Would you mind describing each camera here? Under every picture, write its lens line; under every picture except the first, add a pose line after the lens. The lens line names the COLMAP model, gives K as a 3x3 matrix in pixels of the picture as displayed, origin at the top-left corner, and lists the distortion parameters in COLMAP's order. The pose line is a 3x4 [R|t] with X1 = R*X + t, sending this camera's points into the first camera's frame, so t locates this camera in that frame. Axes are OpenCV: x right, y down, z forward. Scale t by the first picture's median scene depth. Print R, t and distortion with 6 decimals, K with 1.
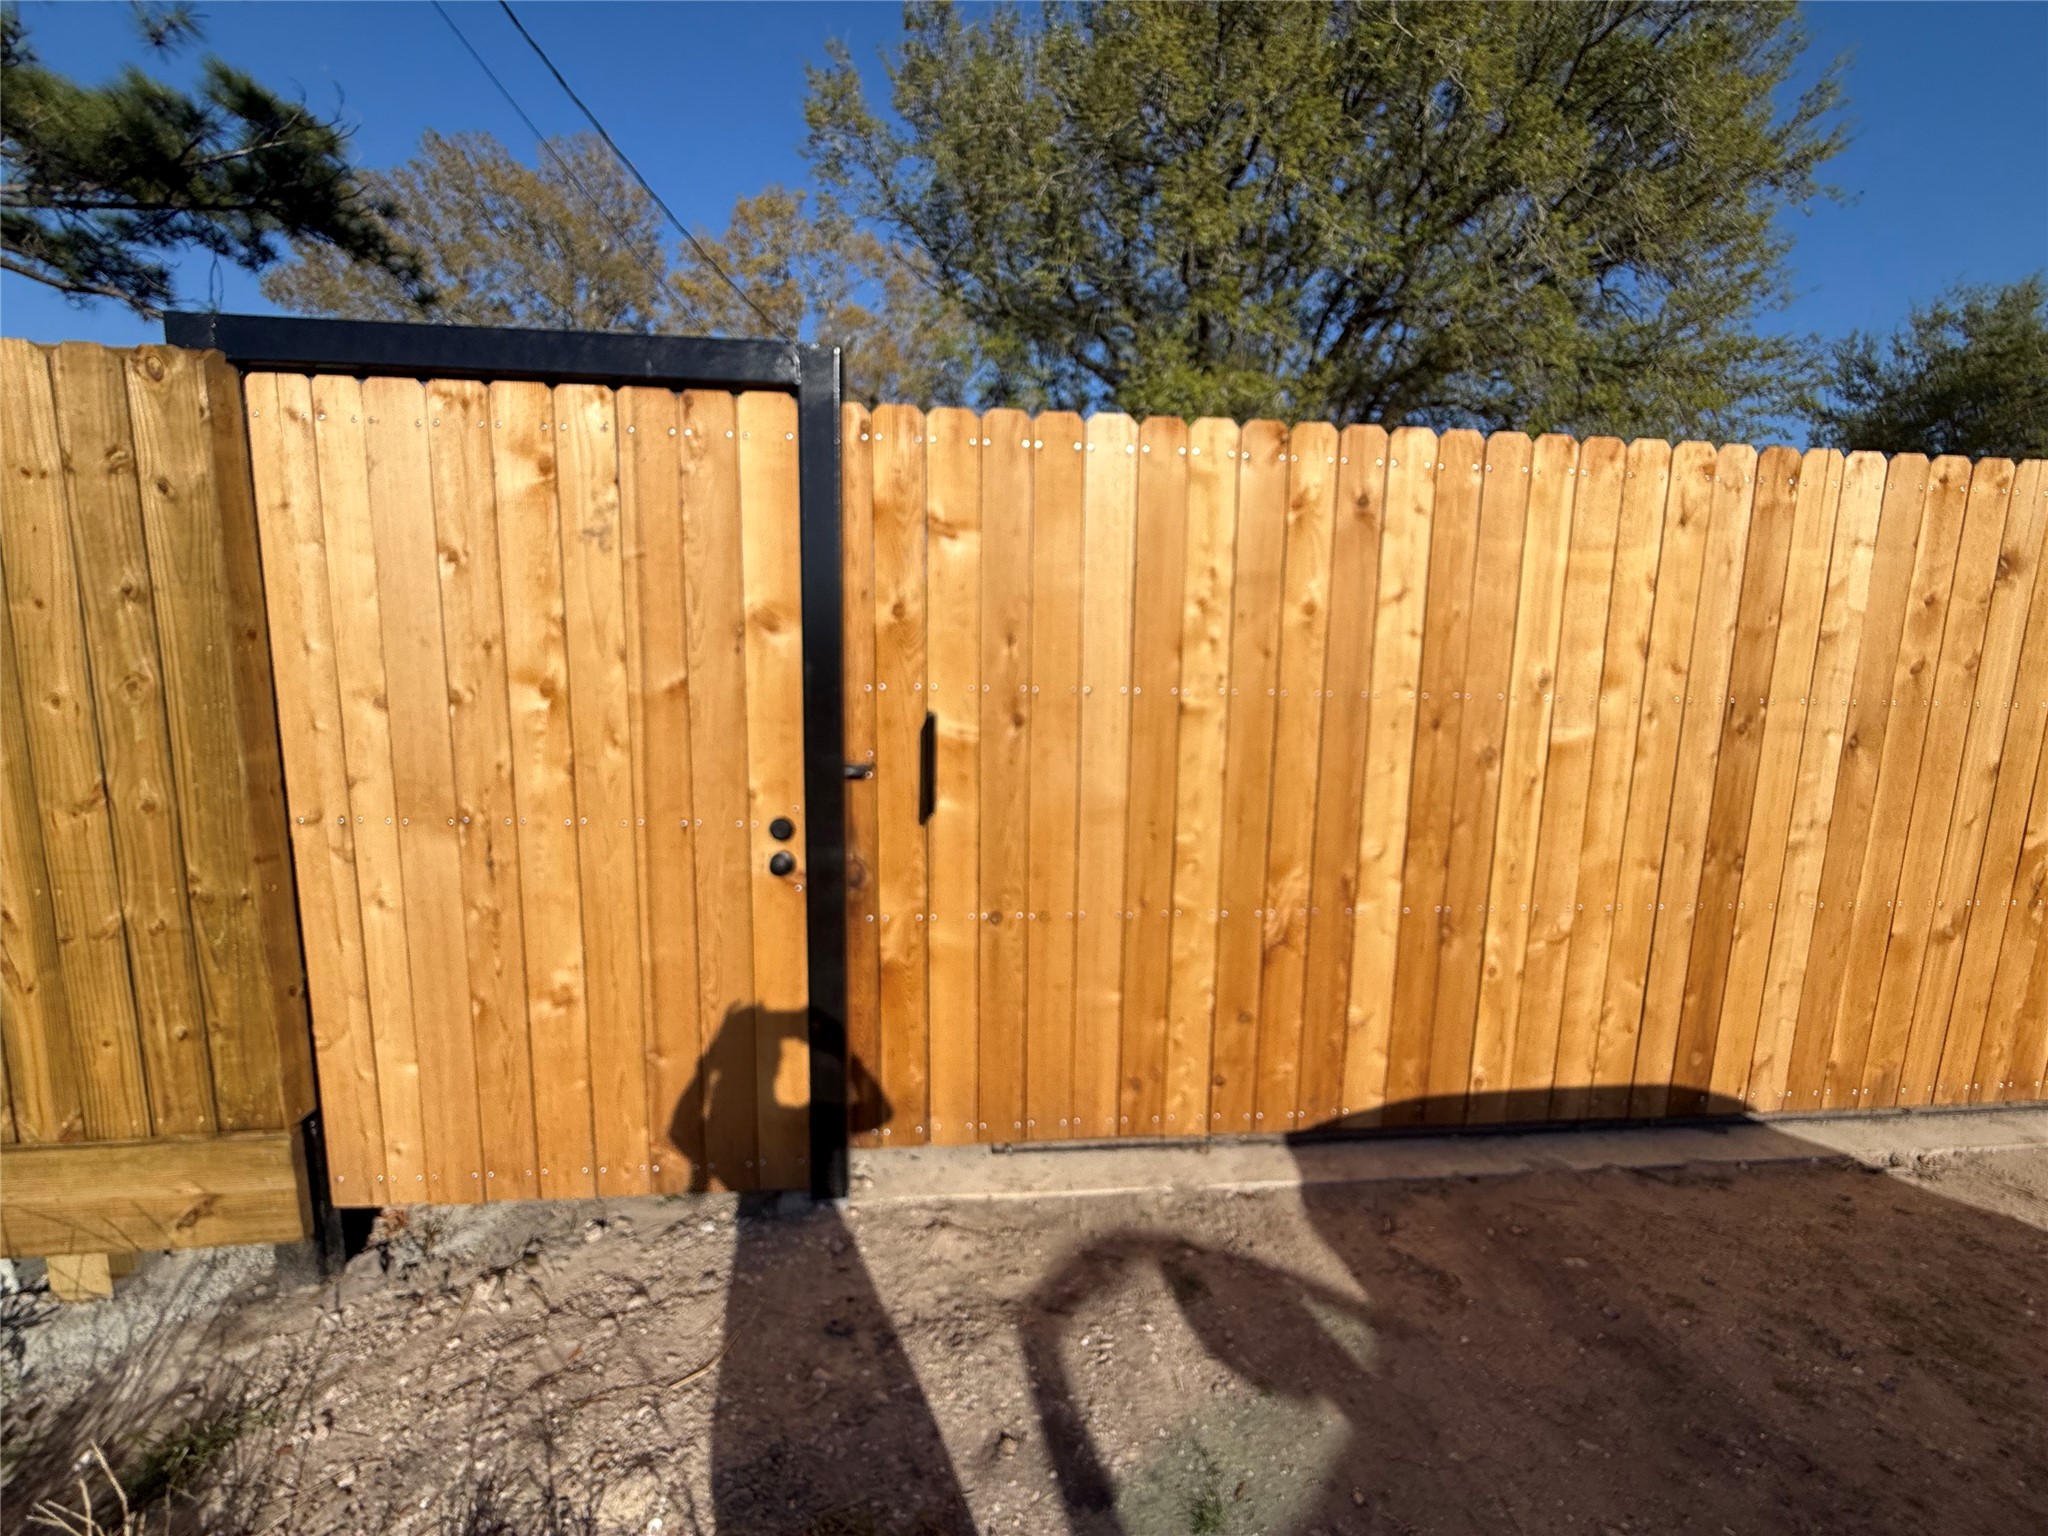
lens RADIAL K [[830.8, 0, 1018.6], [0, 830.8, 766.3], [0, 0, 1]] dist [0.001038, -0.000249]
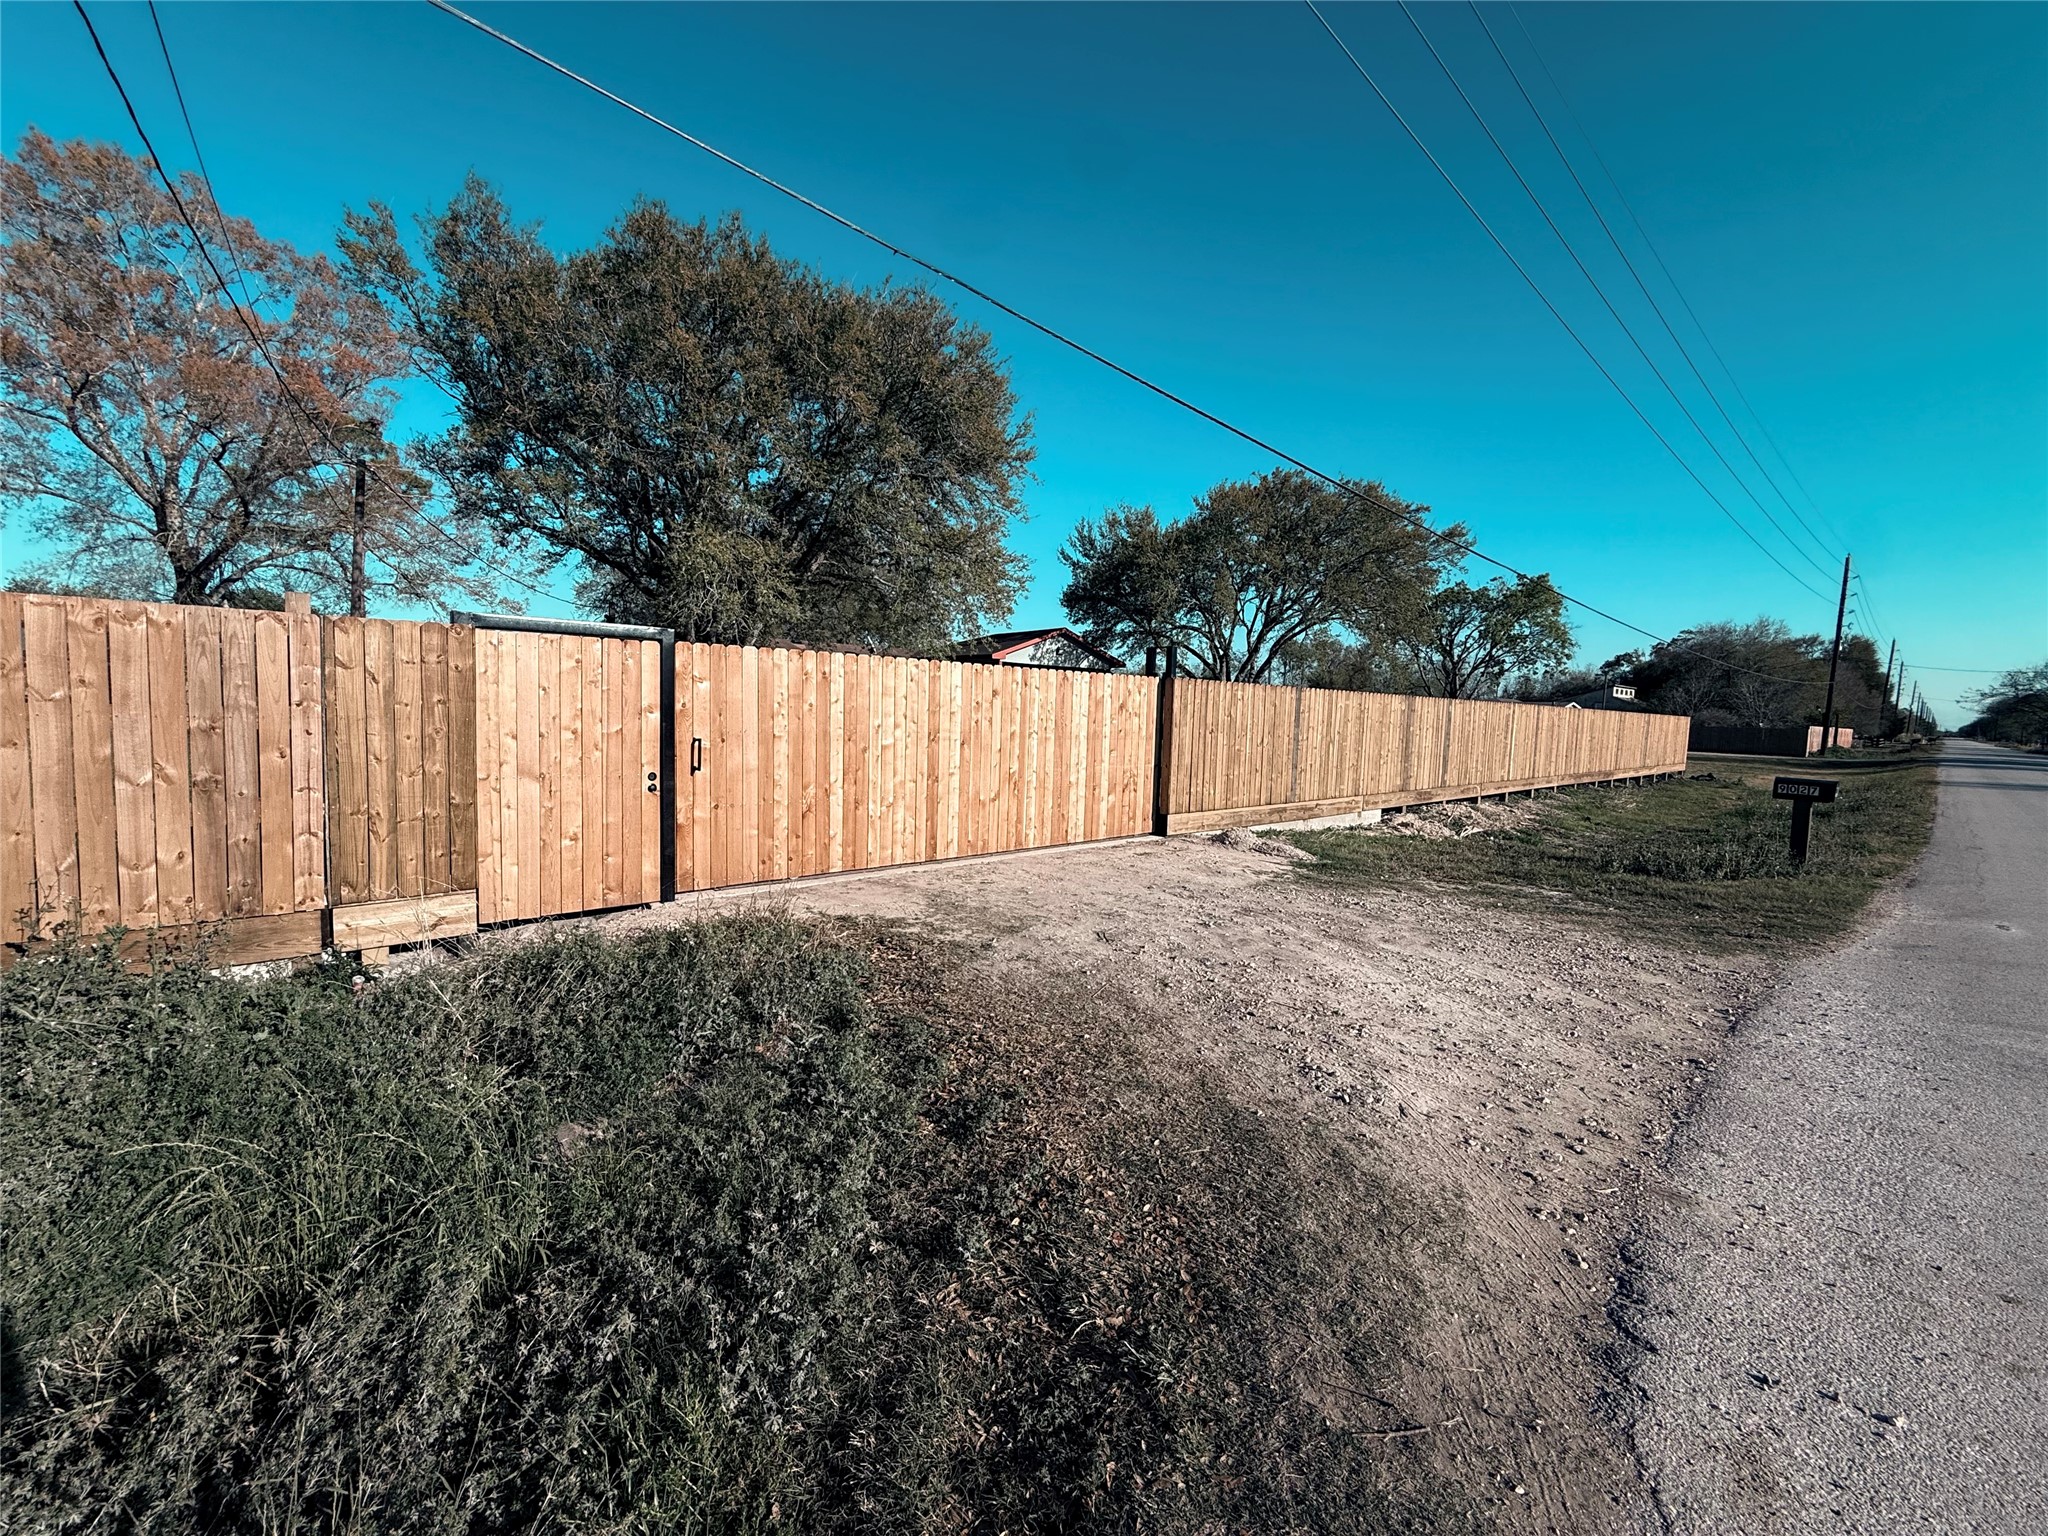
lens RADIAL K [[830.8, 0, 1036.9], [0, 830.8, 765.4], [0, 0, 1]] dist [0.001038, -0.000249]
pose [[0.794960, -0.037310, 0.605513, -0.871256], [0.071674, 0.996893, -0.032673, 0.203793], [-0.602413, 0.069373, 0.795164, -1.982363]]
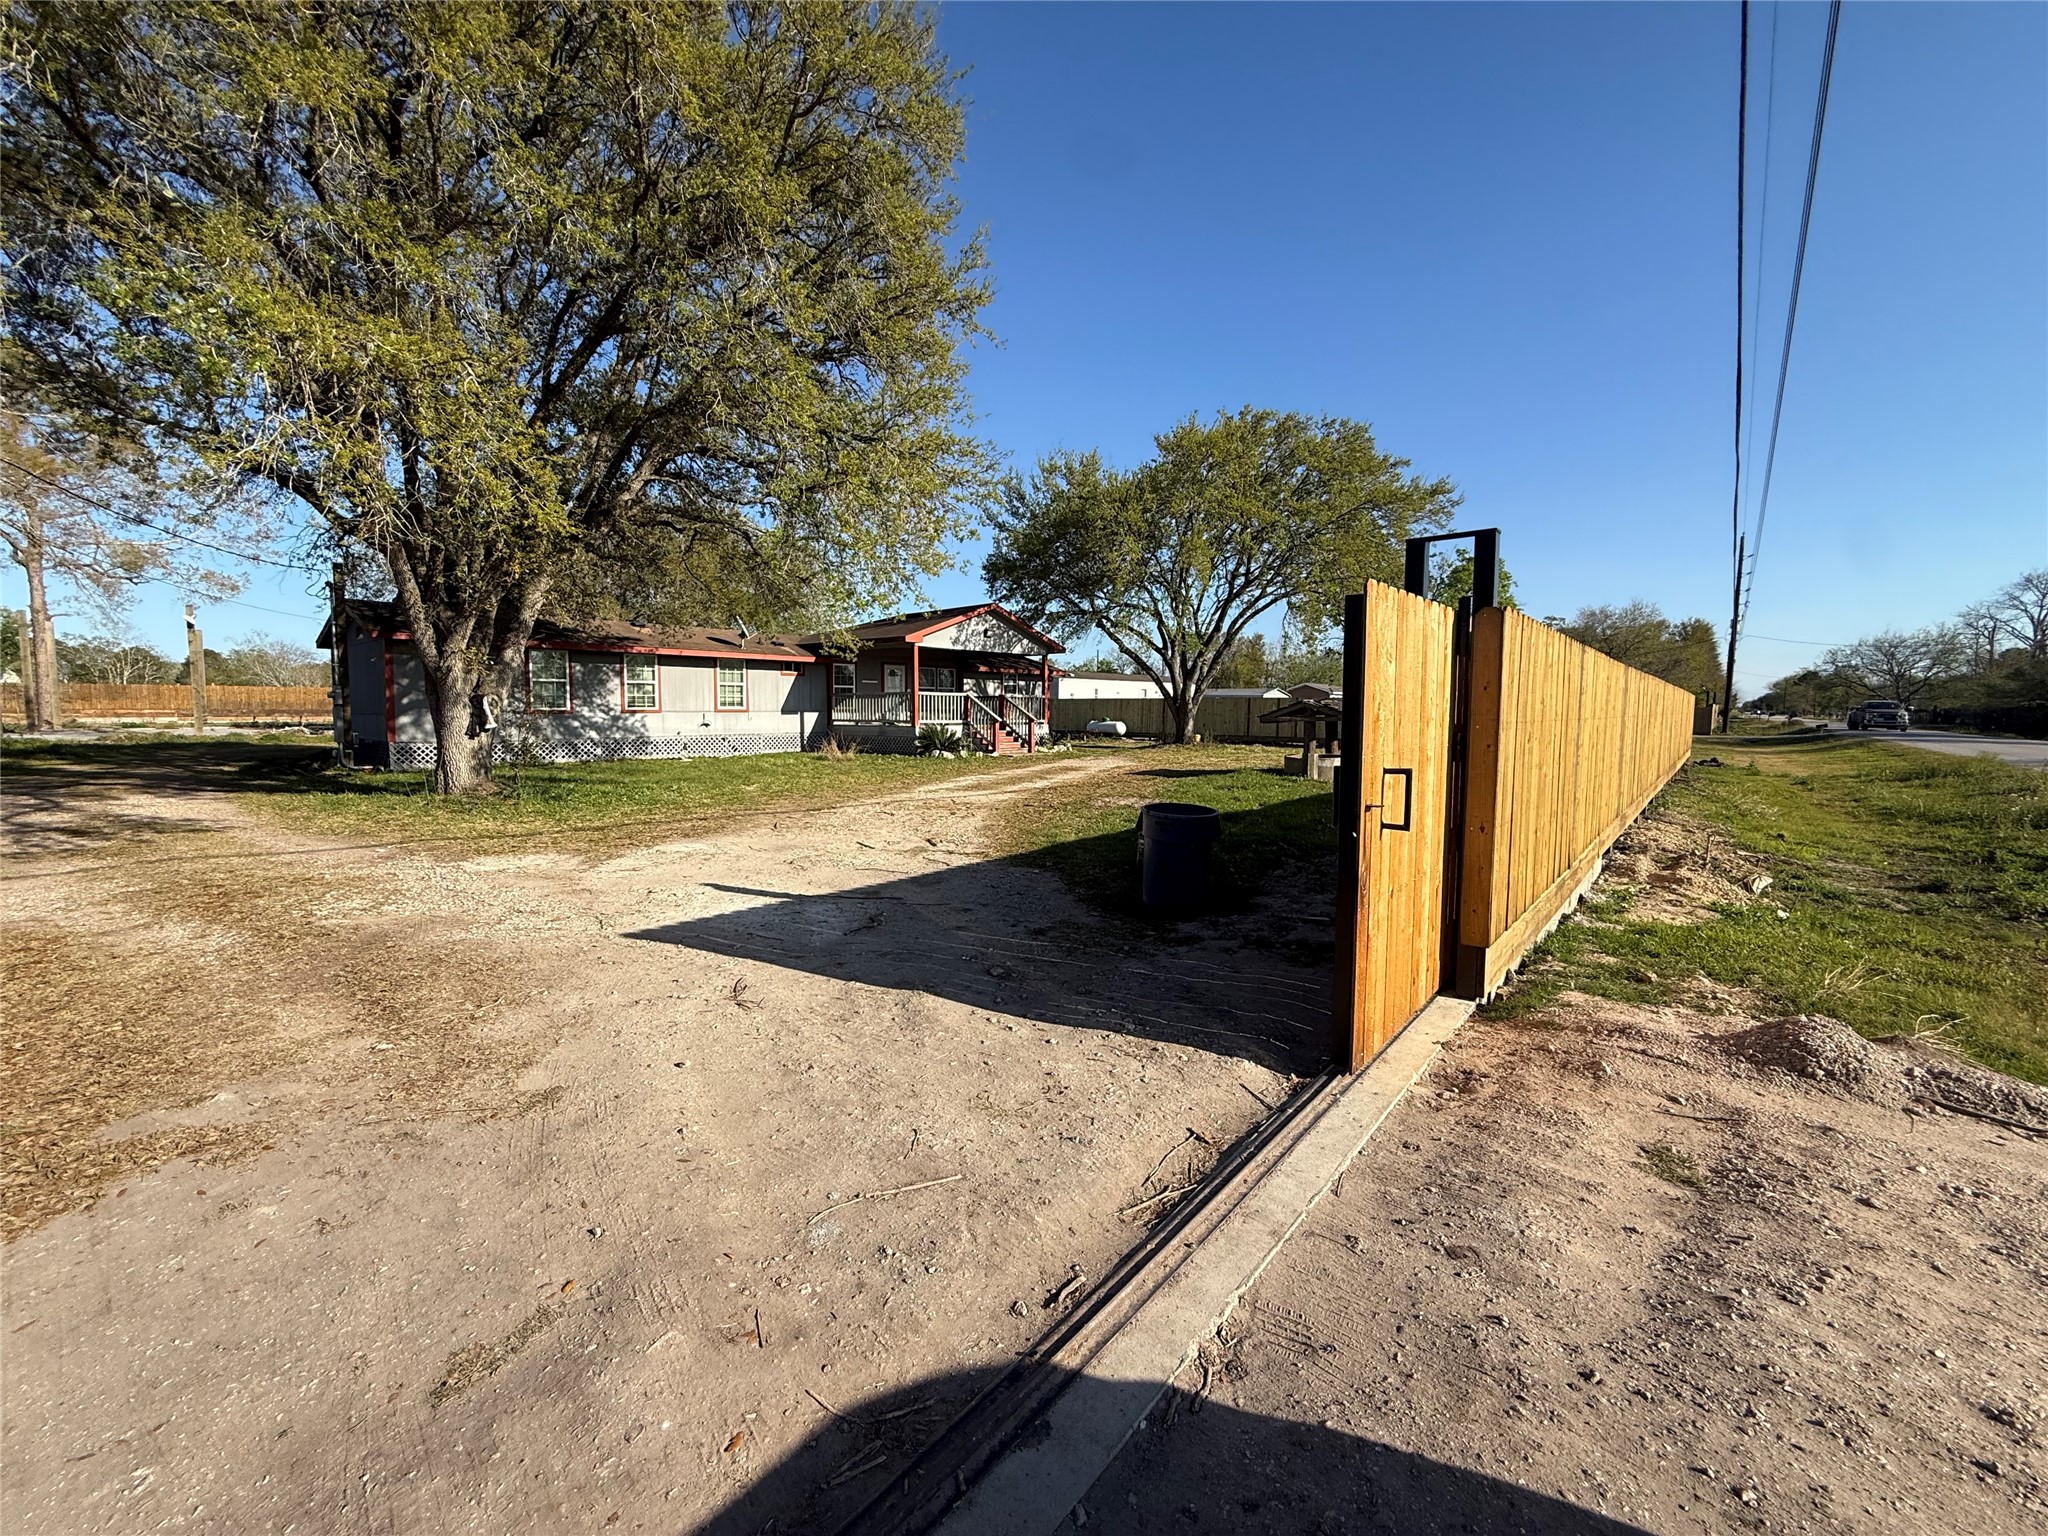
lens RADIAL K [[830.8, 0, 1027.3], [0, 830.8, 758.6], [0, 0, 1]] dist [0.001038, -0.000249]
pose [[0.712537, -0.059774, 0.699084, 0.420765], [0.111020, 0.993418, -0.028216, -0.089555], [-0.692795, 0.097717, 0.714483, 0.498898]]
